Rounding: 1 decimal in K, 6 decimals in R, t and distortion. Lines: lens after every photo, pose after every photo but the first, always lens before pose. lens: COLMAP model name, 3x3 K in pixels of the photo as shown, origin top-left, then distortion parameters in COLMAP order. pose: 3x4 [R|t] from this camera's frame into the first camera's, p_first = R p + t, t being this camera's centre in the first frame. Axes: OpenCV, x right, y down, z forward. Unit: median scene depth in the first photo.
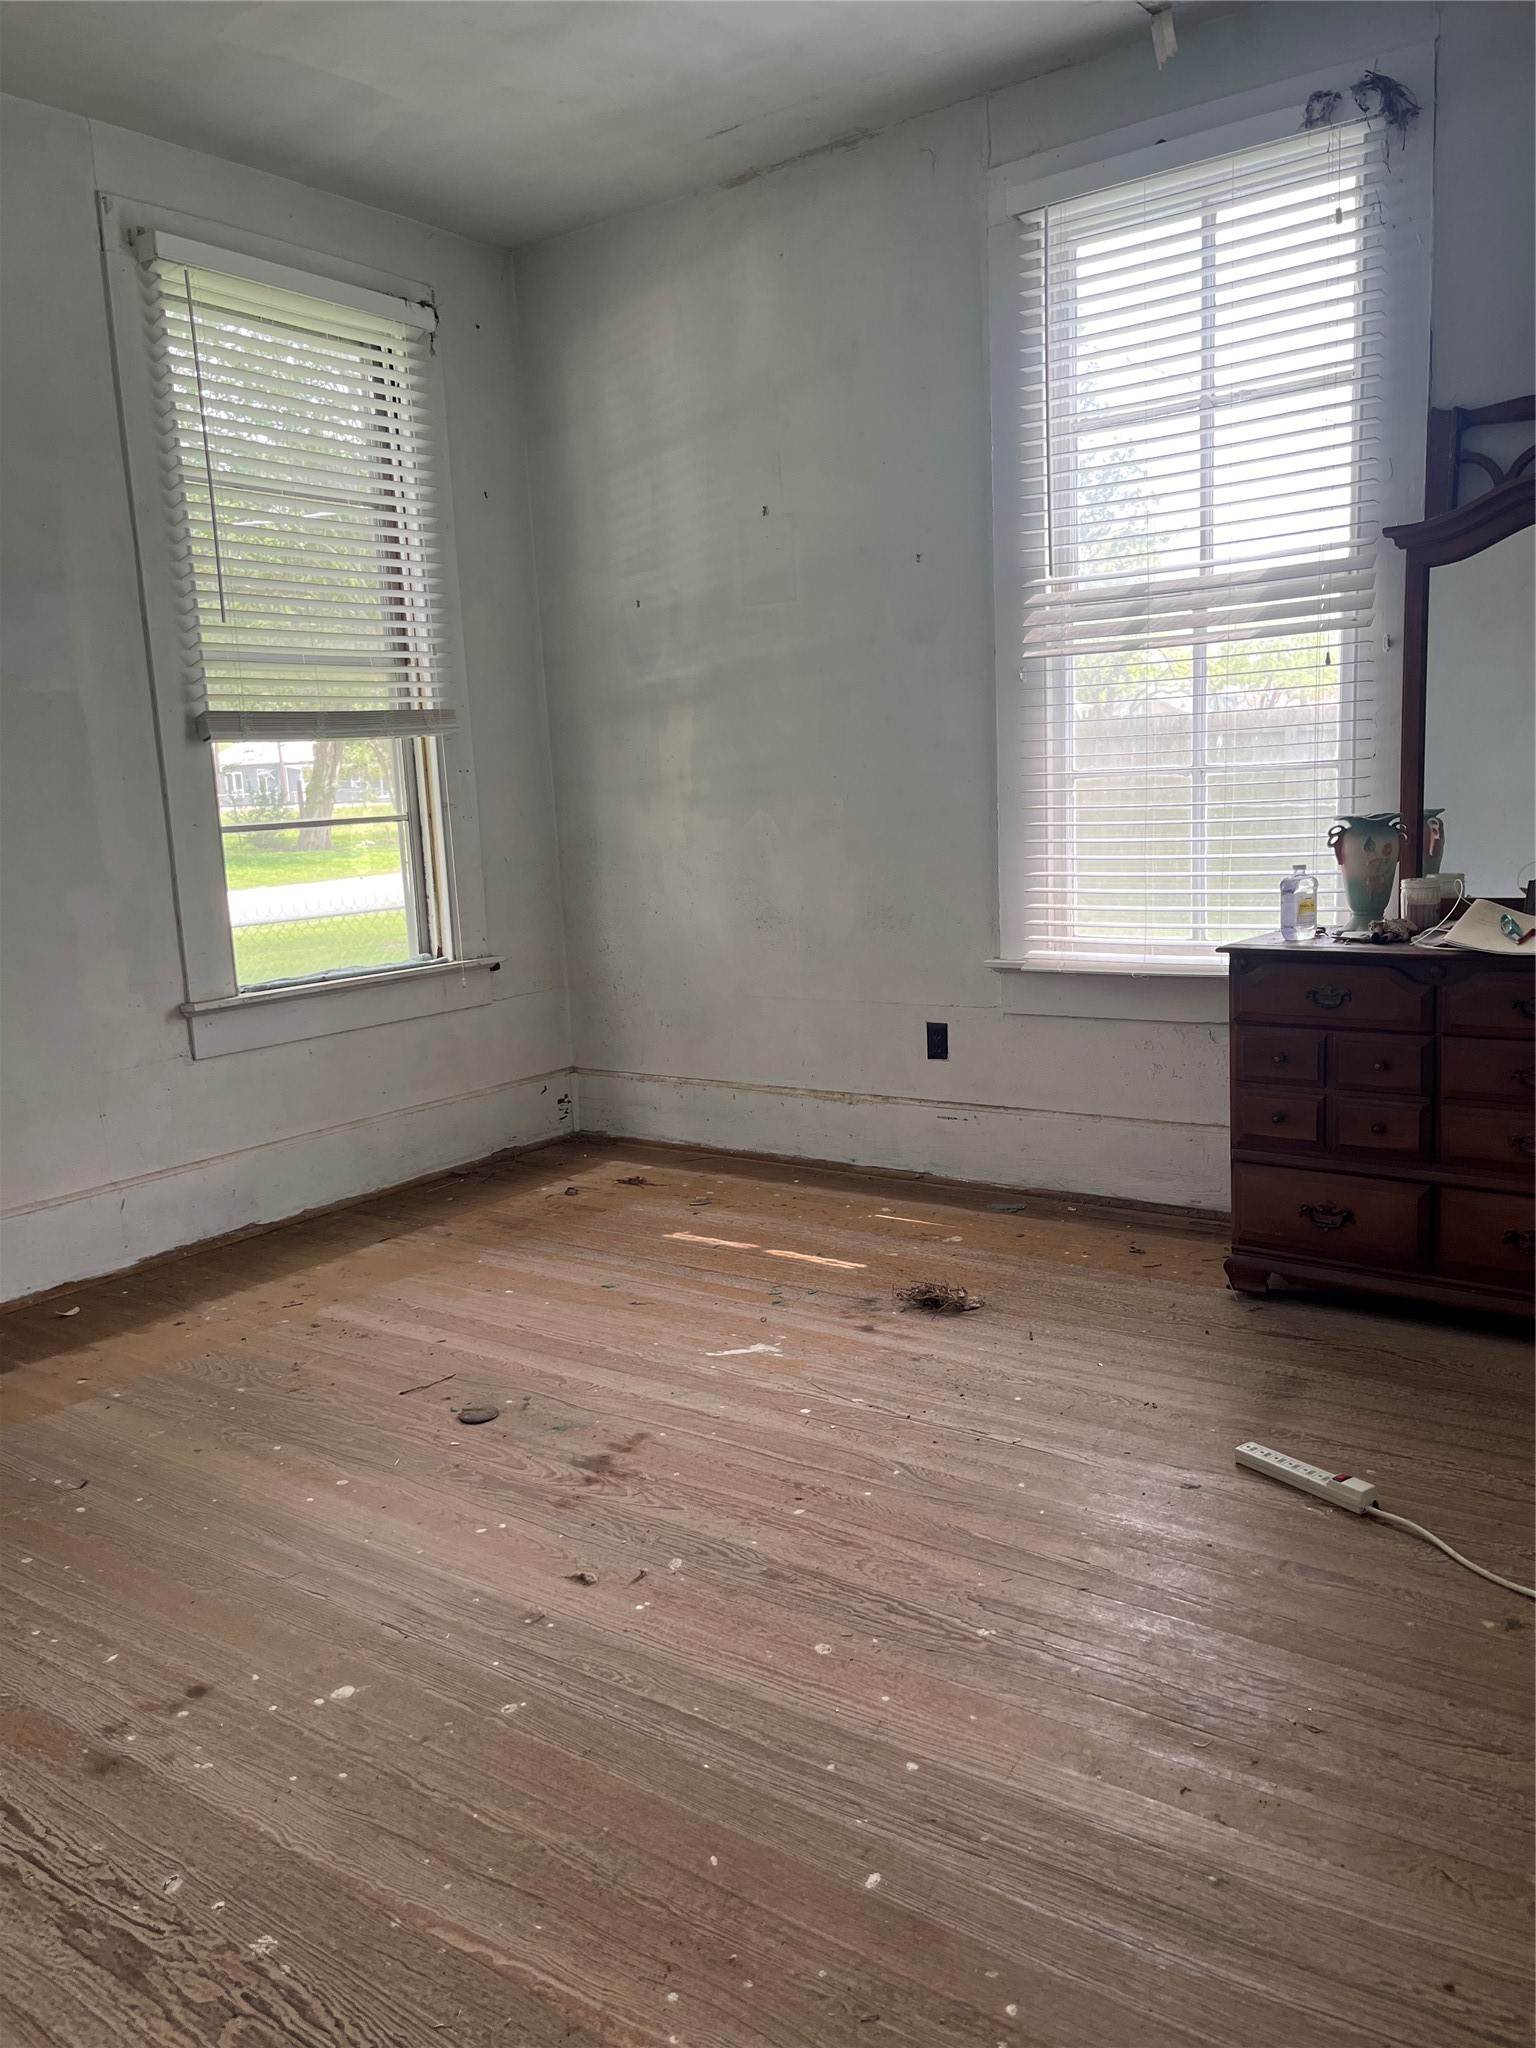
lens RADIAL K [[1557.0, 0, 768.4], [0, 1557.0, 1024.4], [0, 0, 1]] dist [0.035882, -0.035289]
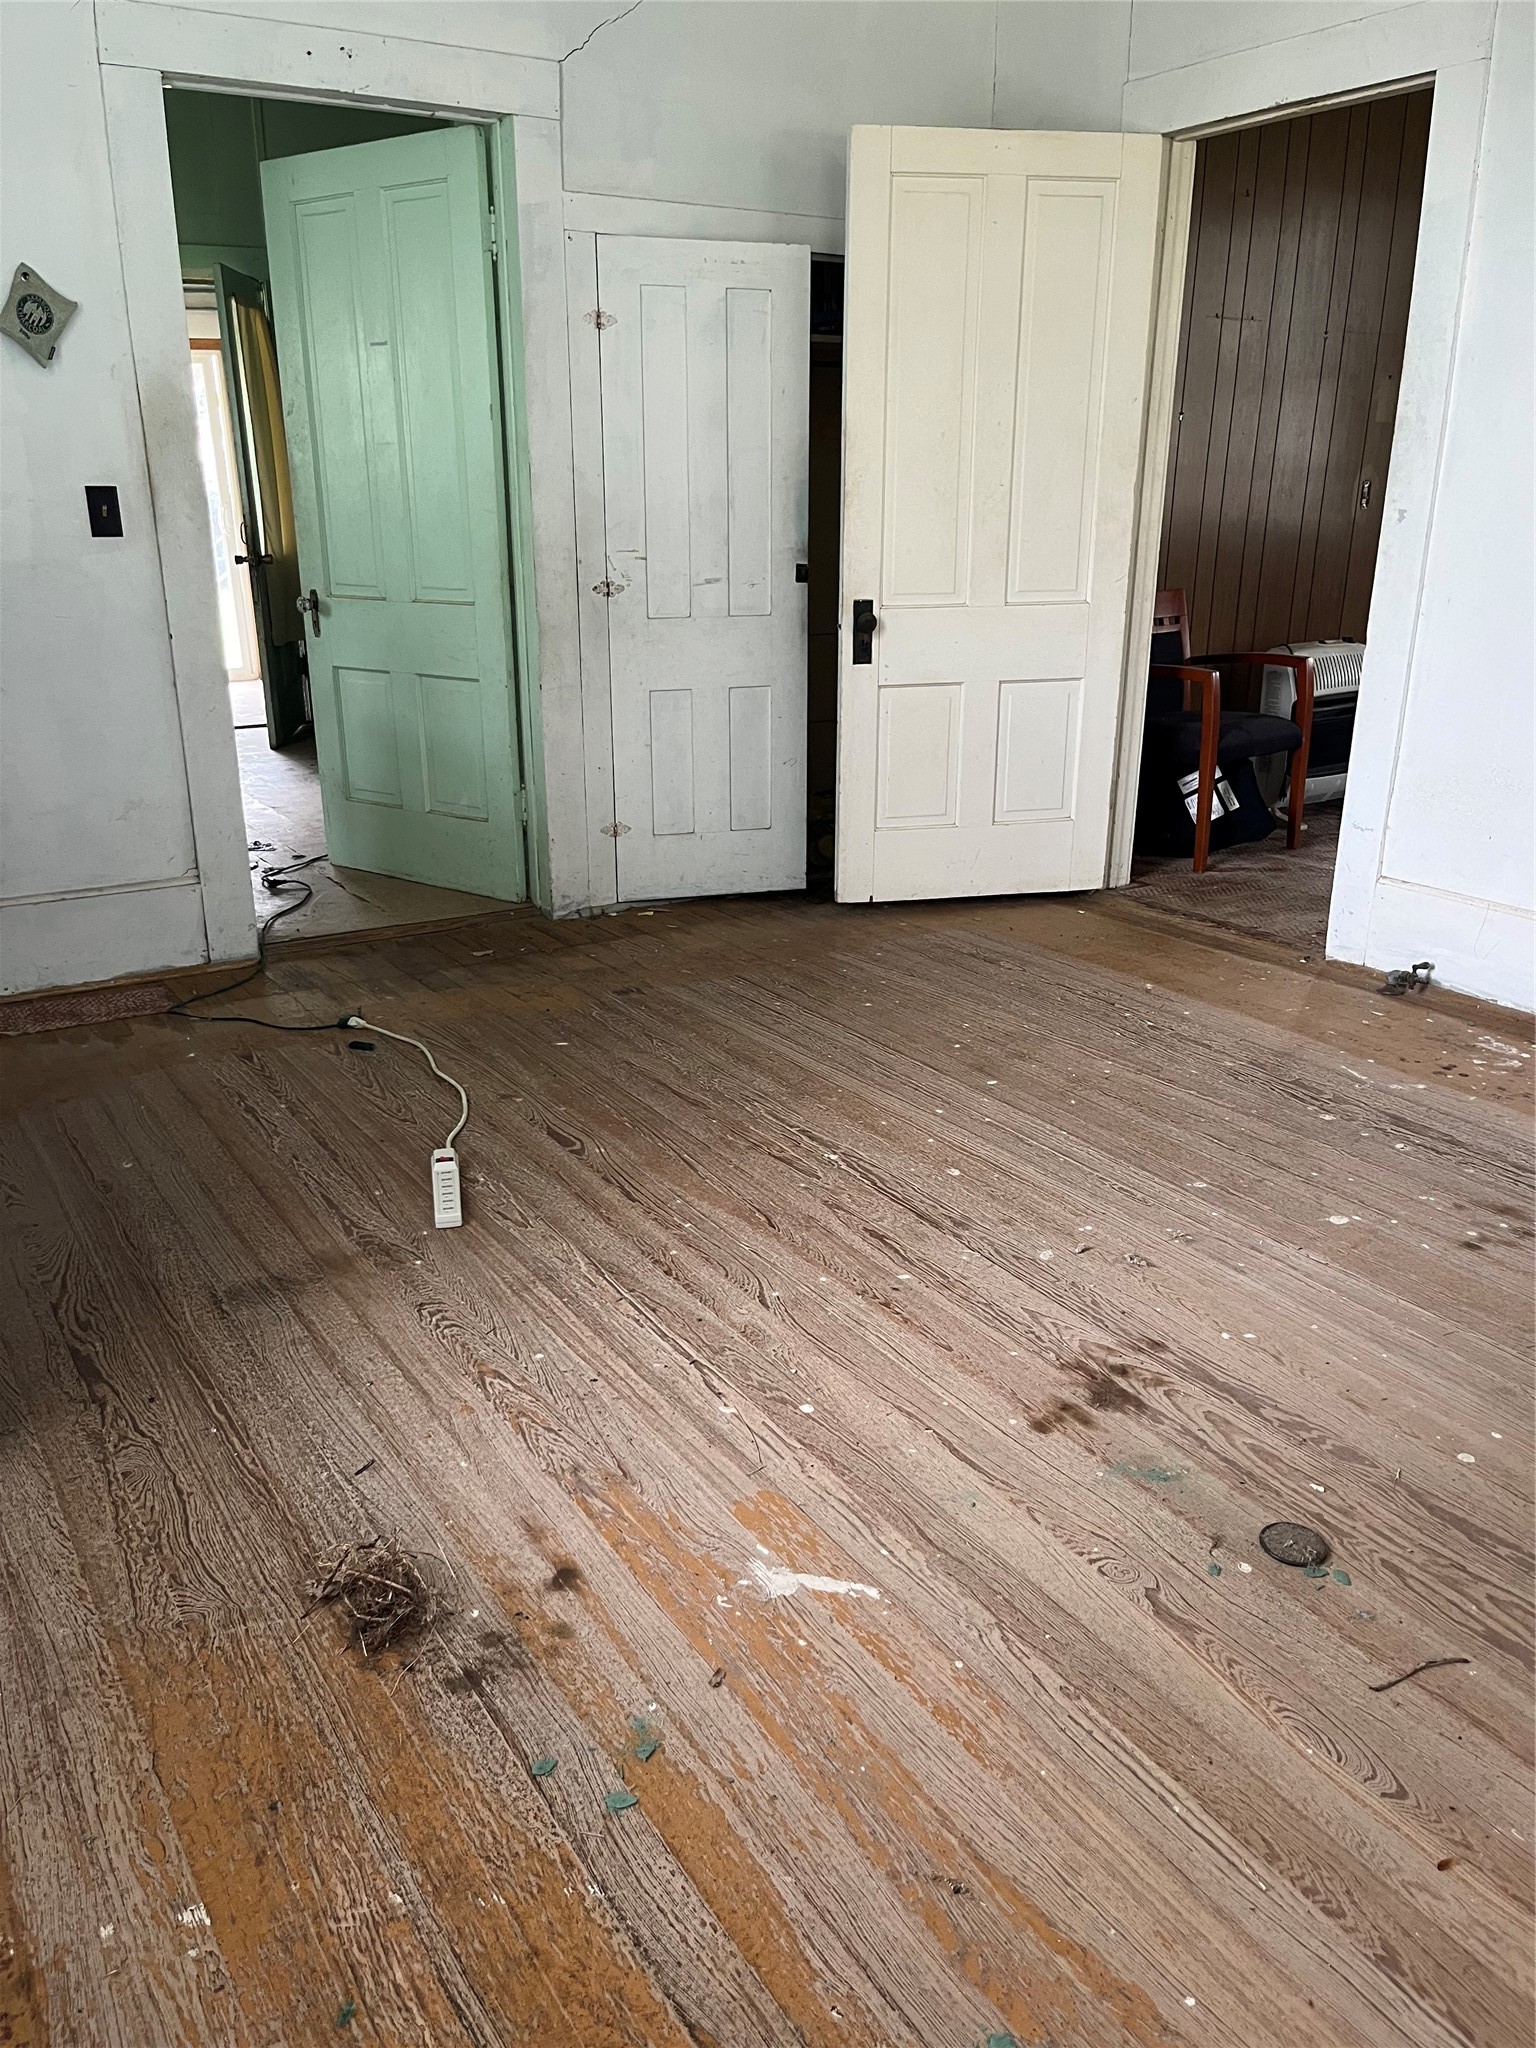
lens RADIAL K [[1557.0, 0, 766.7], [0, 1557.0, 1025.3], [0, 0, 1]] dist [0.035882, -0.035289]
pose [[-0.930994, -0.077366, 0.356741, -0.212577], [0.104265, 0.880208, 0.462993, -0.253170], [-0.349826, 0.468239, -0.811402, 1.595311]]
